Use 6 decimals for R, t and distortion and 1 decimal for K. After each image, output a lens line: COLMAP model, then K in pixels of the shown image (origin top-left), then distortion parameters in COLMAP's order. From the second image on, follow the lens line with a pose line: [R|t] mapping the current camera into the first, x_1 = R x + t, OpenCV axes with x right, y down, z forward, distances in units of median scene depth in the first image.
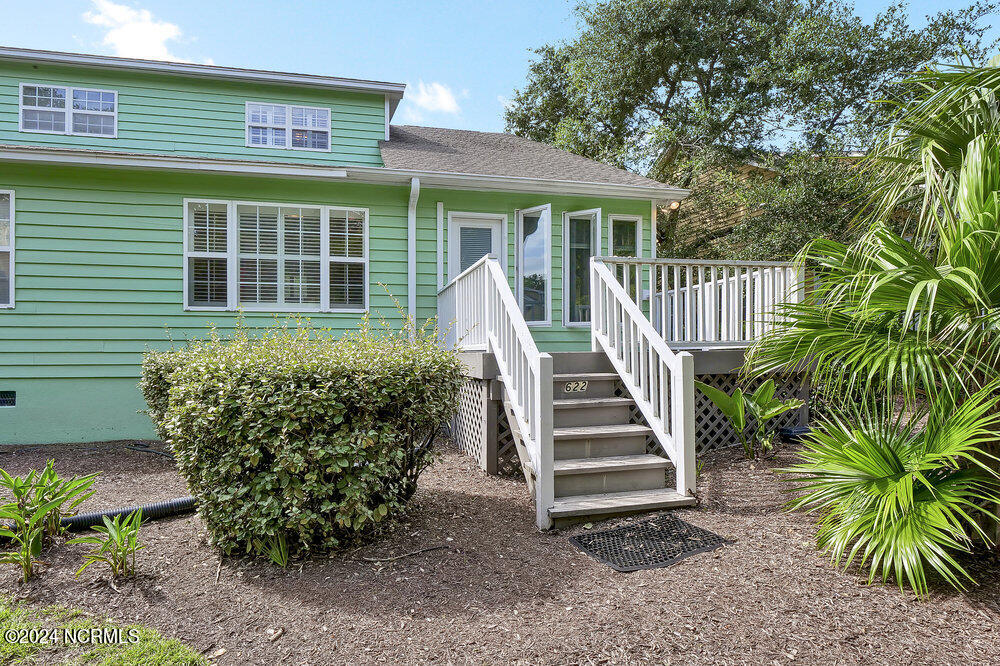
lens RADIAL K [[511.5, 0, 498.6], [0, 511.5, 352.6], [0, 0, 1]] dist [-0.010821, -0.000615]
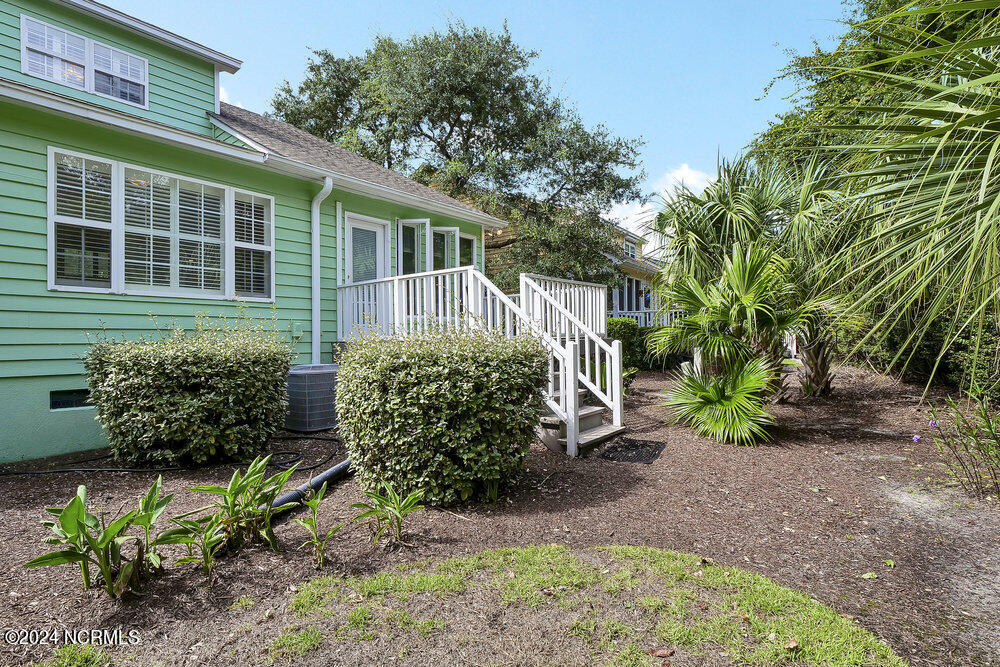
lens RADIAL K [[487.9, 0, 501.0], [0, 487.9, 333.7], [0, 0, 1]] dist [-0.008088, 0.000460]
pose [[0.781211, 0.004538, 0.624250, -0.506481], [0.005095, 0.999894, -0.013645, -0.002284], [-0.624246, 0.013840, 0.781105, -0.007126]]
